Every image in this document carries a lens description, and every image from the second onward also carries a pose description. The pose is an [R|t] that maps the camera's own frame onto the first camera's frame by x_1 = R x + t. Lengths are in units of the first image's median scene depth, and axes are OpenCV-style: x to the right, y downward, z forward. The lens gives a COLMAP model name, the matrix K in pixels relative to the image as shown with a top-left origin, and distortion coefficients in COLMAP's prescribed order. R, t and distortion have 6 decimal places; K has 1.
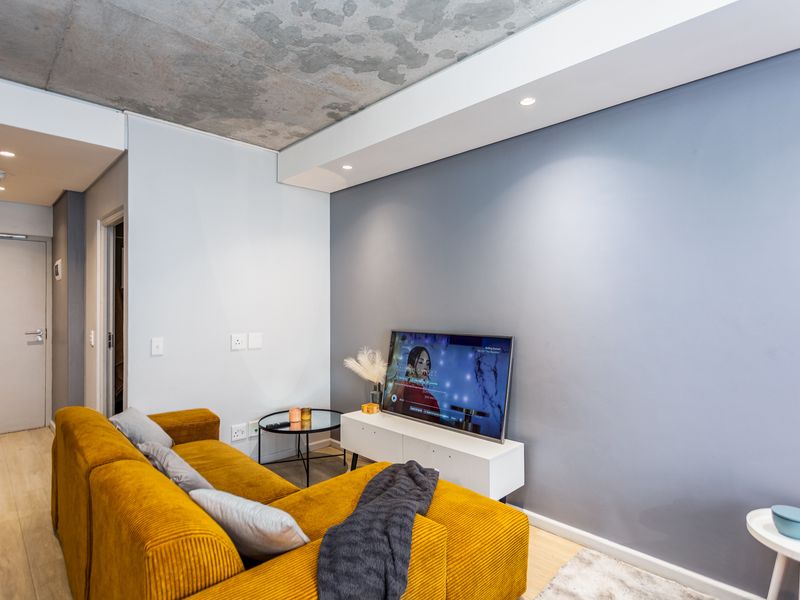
lens RADIAL K [[438.7, 0, 400.0], [0, 438.7, 300.0], [0, 0, 1]] dist [-0.000428, 0.000713]
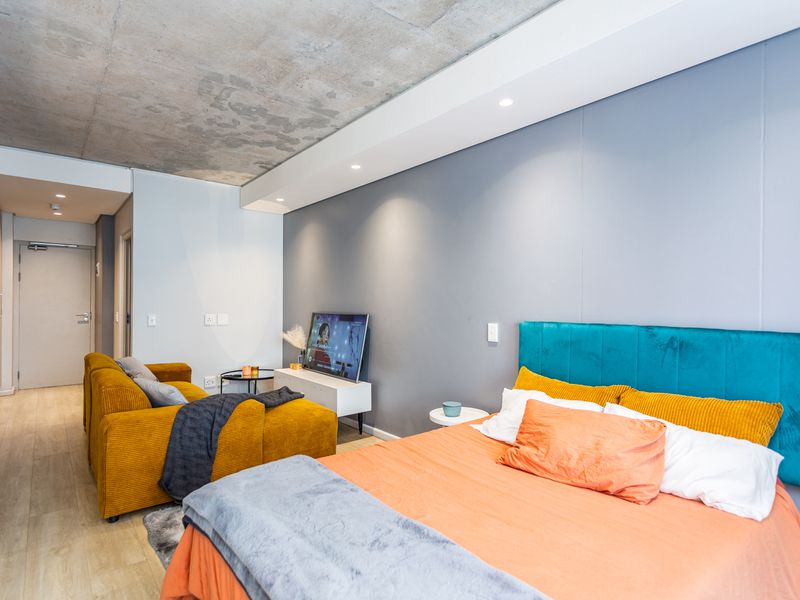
lens RADIAL K [[431.5, 0, 400.0], [0, 431.5, 300.0], [0, 0, 1]] dist [0.004118, 0.000366]
pose [[0.996265, 0.006638, -0.086087, 0.440012], [-0.006421, 0.999975, 0.002797, 0.025513], [0.086104, -0.002234, 0.996284, -0.427741]]
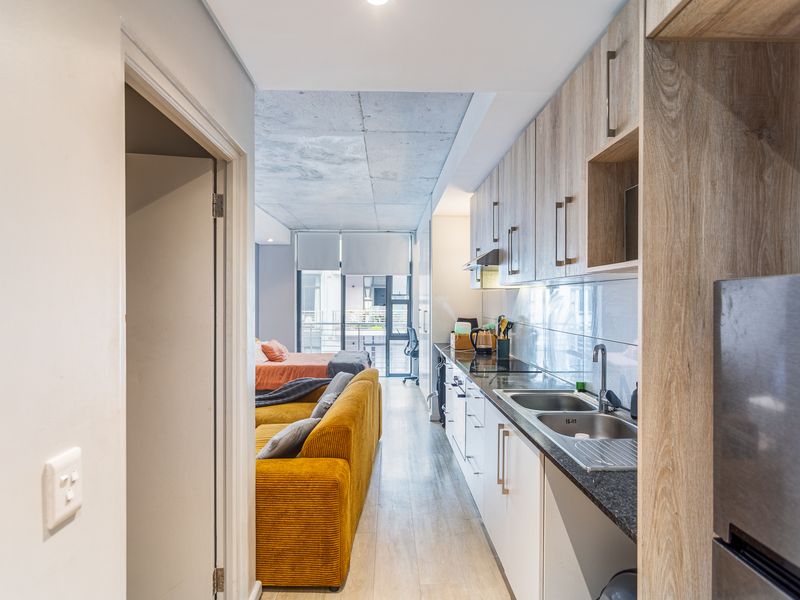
lens RADIAL K [[438.7, 0, 400.0], [0, 438.7, 300.0], [0, 0, 1]] dist [-0.000428, 0.000713]
pose [[-0.733651, -0.001333, 0.679525, -1.216207], [-0.005207, 0.999980, -0.003660, -0.010745], [-0.679506, -0.006223, -0.733643, 1.310151]]
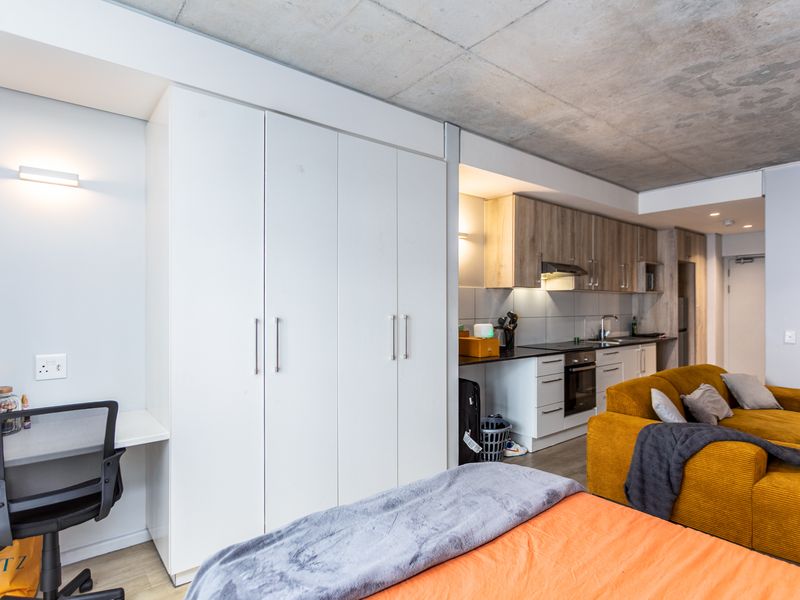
lens RADIAL K [[438.7, 0, 400.0], [0, 438.7, 300.0], [0, 0, 1]] dist [-0.000428, 0.000713]
pose [[-0.095936, -0.009047, -0.995346, 0.865113], [0.005084, 0.999941, -0.009579, 0.001929], [0.995375, -0.005979, -0.095884, -0.028548]]
